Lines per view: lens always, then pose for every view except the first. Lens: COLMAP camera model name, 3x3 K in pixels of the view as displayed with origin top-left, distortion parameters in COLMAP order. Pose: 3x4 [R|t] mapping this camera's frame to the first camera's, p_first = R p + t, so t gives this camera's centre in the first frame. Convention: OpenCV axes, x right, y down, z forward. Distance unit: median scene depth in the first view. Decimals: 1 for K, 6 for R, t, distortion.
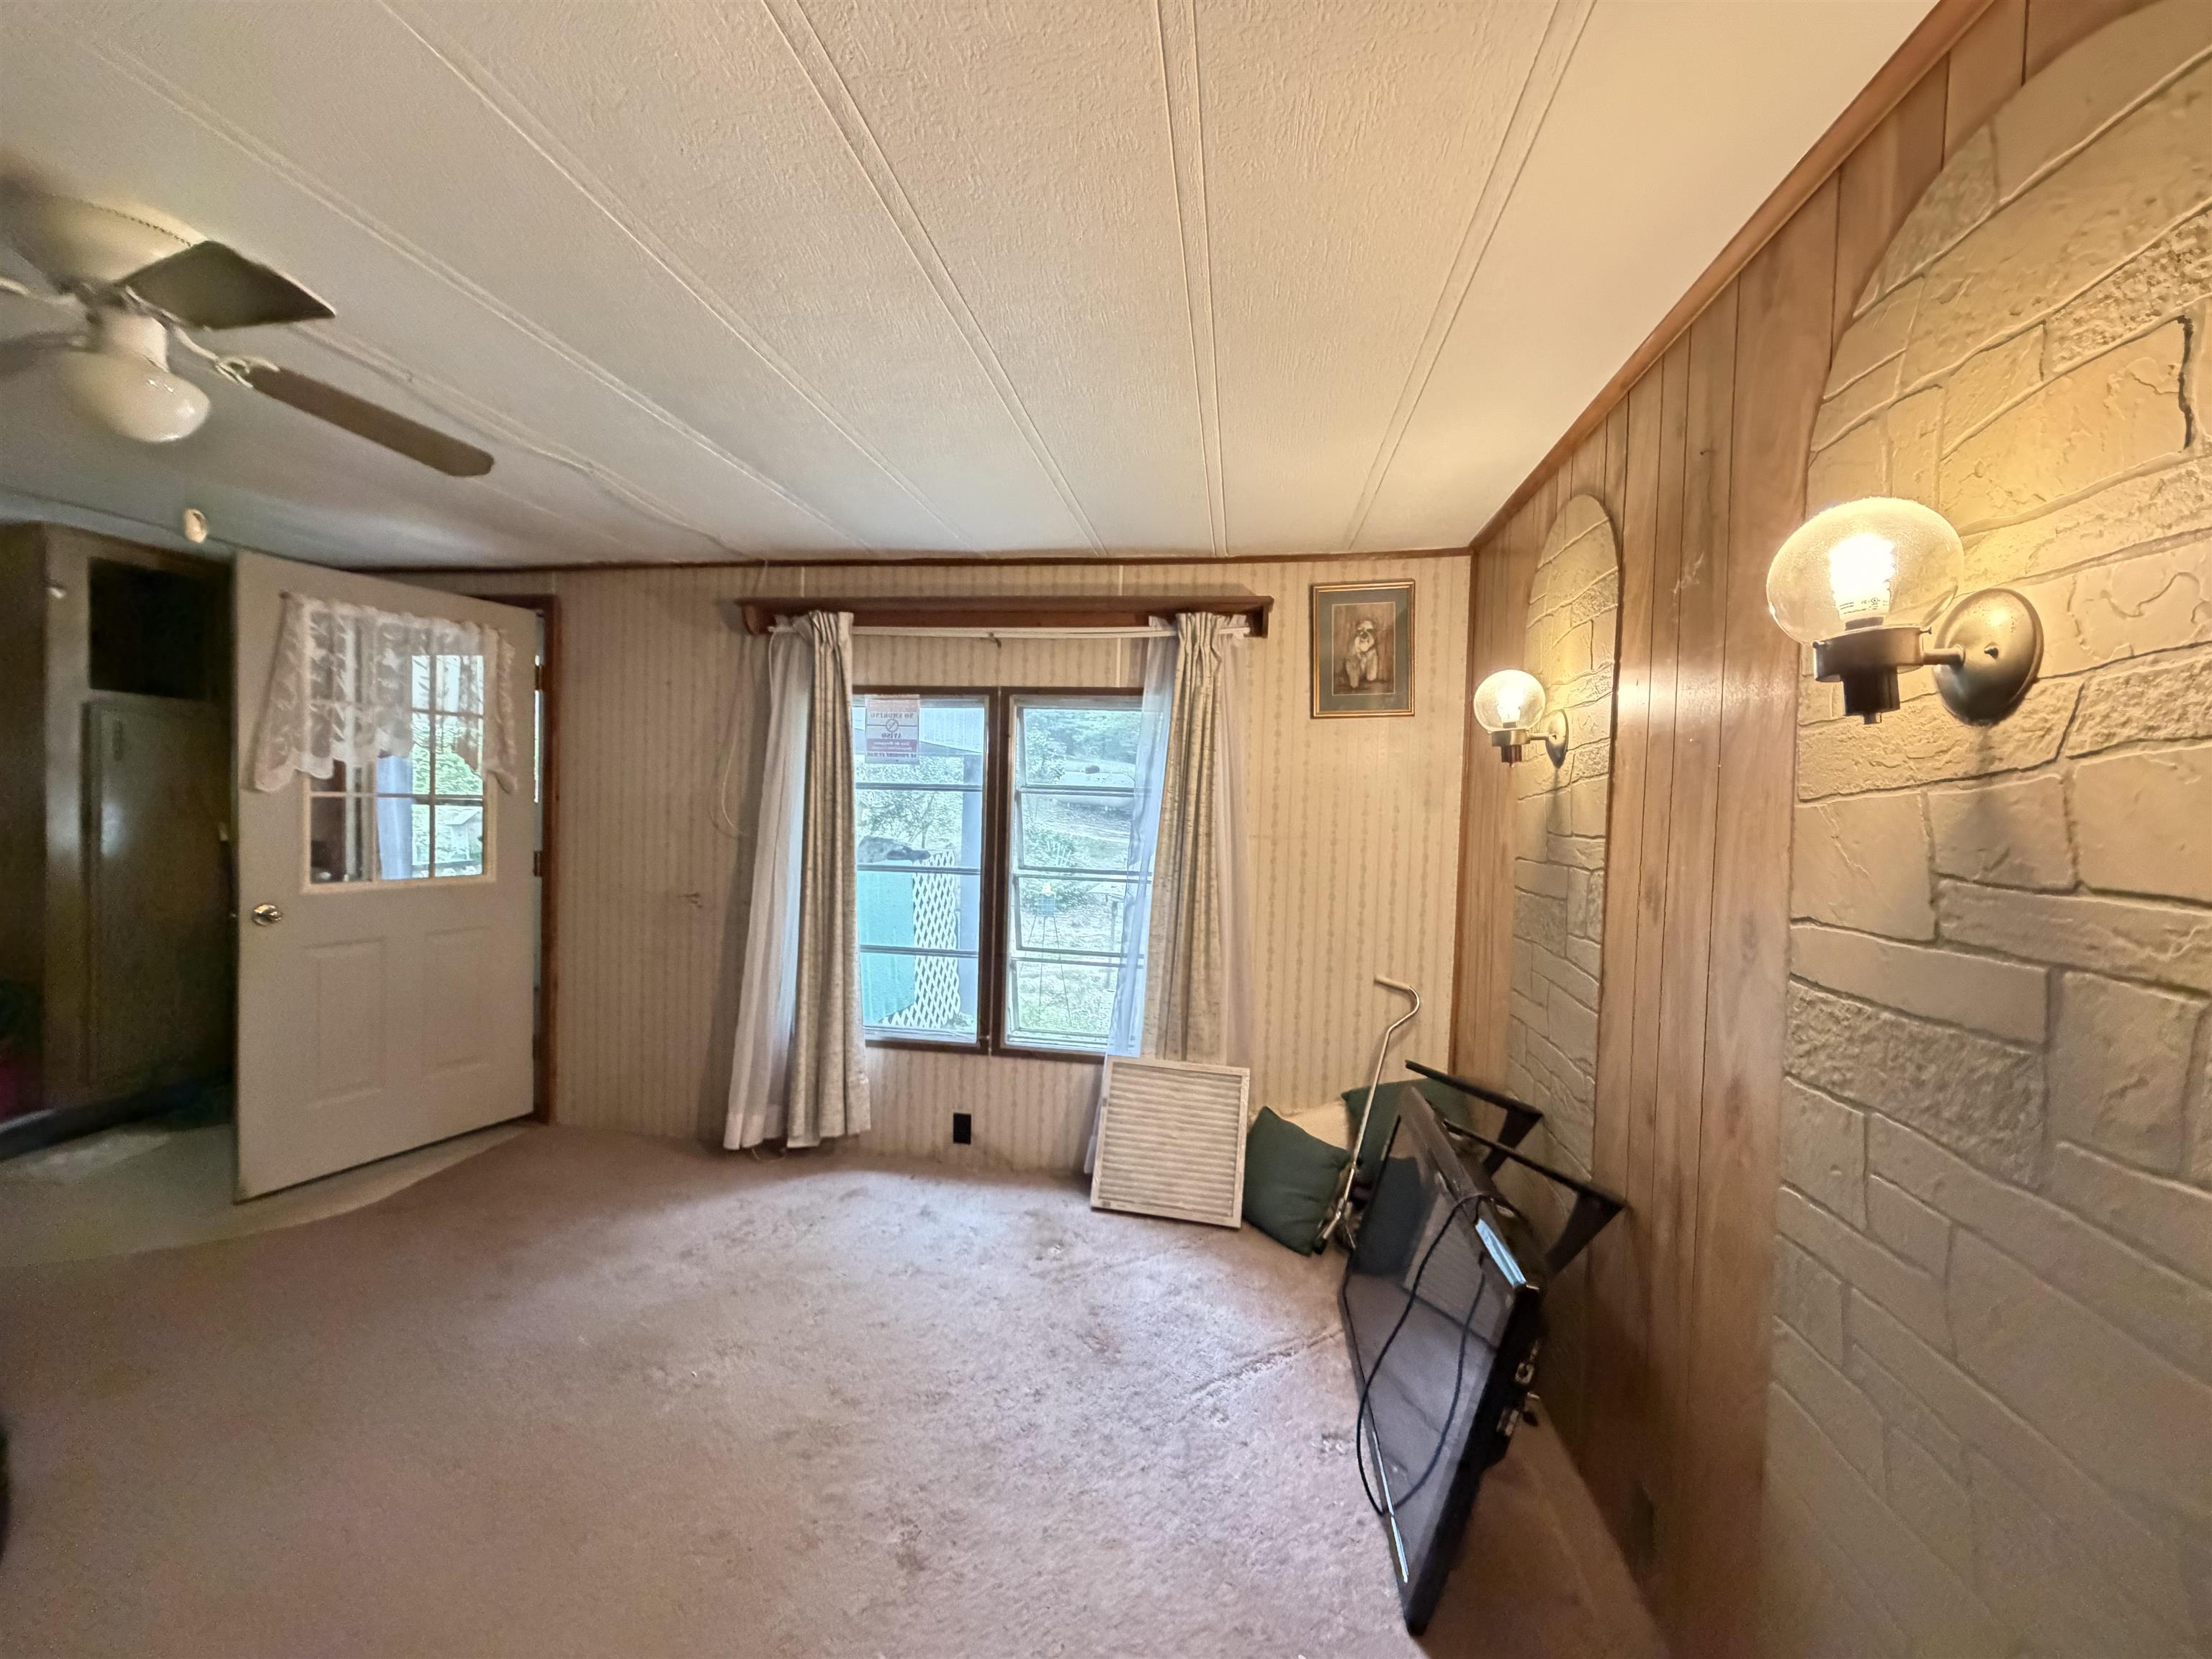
lens RADIAL K [[880.2, 0, 1097.2], [0, 880.2, 826.4], [0, 0, 1]] dist [0.001480, -0.000038]
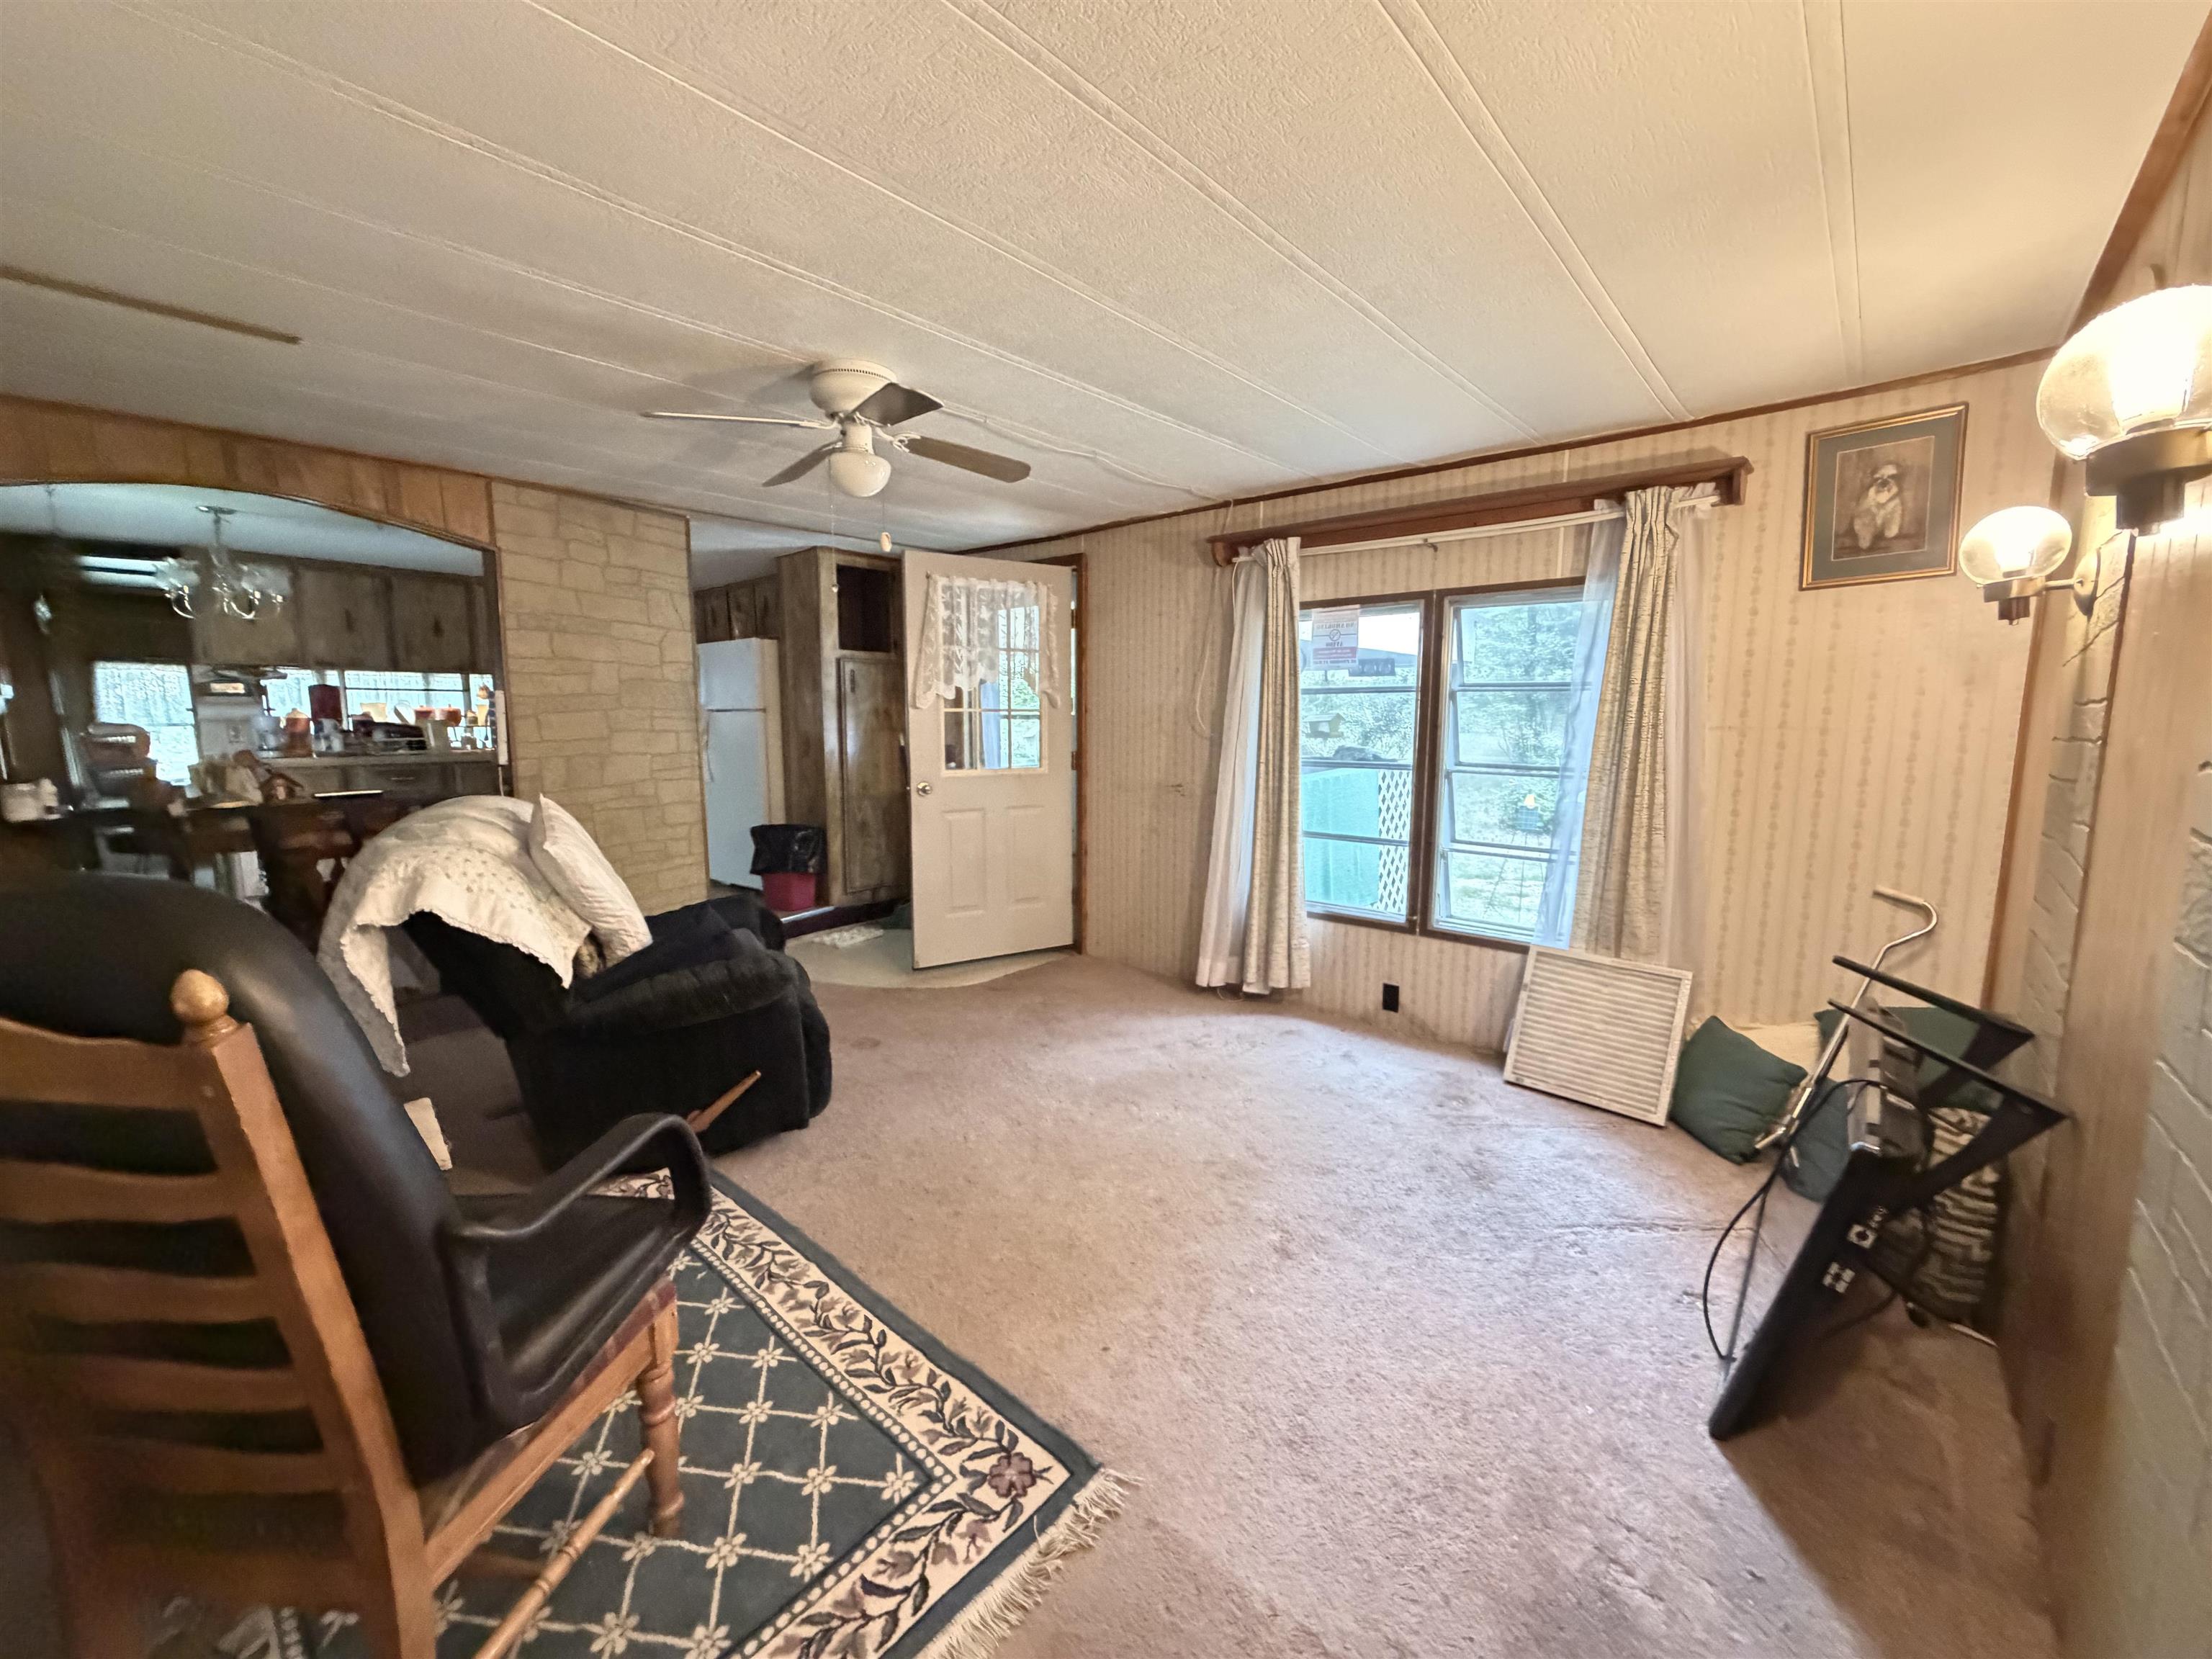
lens RADIAL K [[880.2, 0, 1099.0], [0, 880.2, 825.5], [0, 0, 1]] dist [0.001480, -0.000038]
pose [[0.846360, 0.041016, -0.531030, 0.128578], [0.004795, 0.996403, 0.084603, 0.033218], [0.532590, -0.074151, 0.843119, -0.131171]]
